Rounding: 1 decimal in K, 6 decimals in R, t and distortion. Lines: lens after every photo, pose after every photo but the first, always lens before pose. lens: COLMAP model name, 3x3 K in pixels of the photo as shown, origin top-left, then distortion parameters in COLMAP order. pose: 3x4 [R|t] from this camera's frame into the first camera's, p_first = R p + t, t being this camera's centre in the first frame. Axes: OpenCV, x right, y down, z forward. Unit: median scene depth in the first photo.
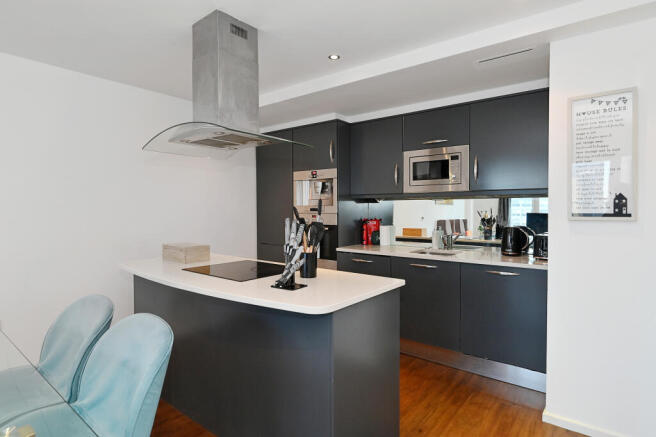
lens RADIAL K [[338.4, 0, 329.8], [0, 338.4, 218.0], [0, 0, 1]] dist [-0.001255, 0.000952]
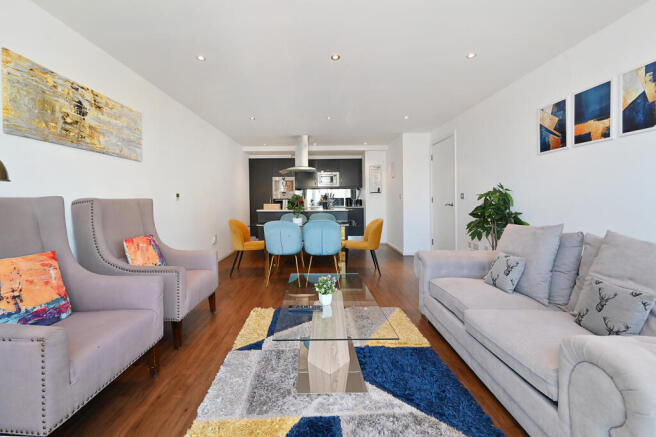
lens RADIAL K [[260.7, 0, 315.7], [0, 260.7, 202.9], [0, 0, 1]] dist [0.002420, -0.000211]
pose [[0.782113, -0.016975, 0.622906, -2.055204], [0.027296, 0.999603, -0.007031, 0.136610], [-0.622539, 0.022502, 0.782265, -1.259268]]
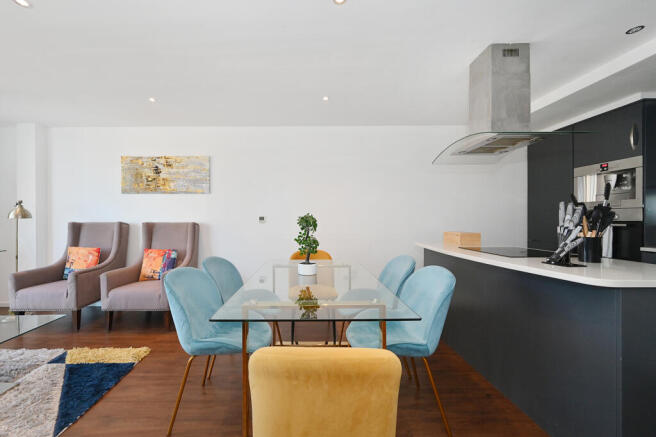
lens RADIAL K [[260.7, 0, 321.8], [0, 260.7, 221.2], [0, 0, 1]] dist [0.002420, -0.000211]
pose [[0.637185, 0.006391, -0.770684, 0.027553], [-0.015885, 0.999862, -0.004842, 0.070146], [0.770547, 0.015327, 0.637199, -0.116304]]
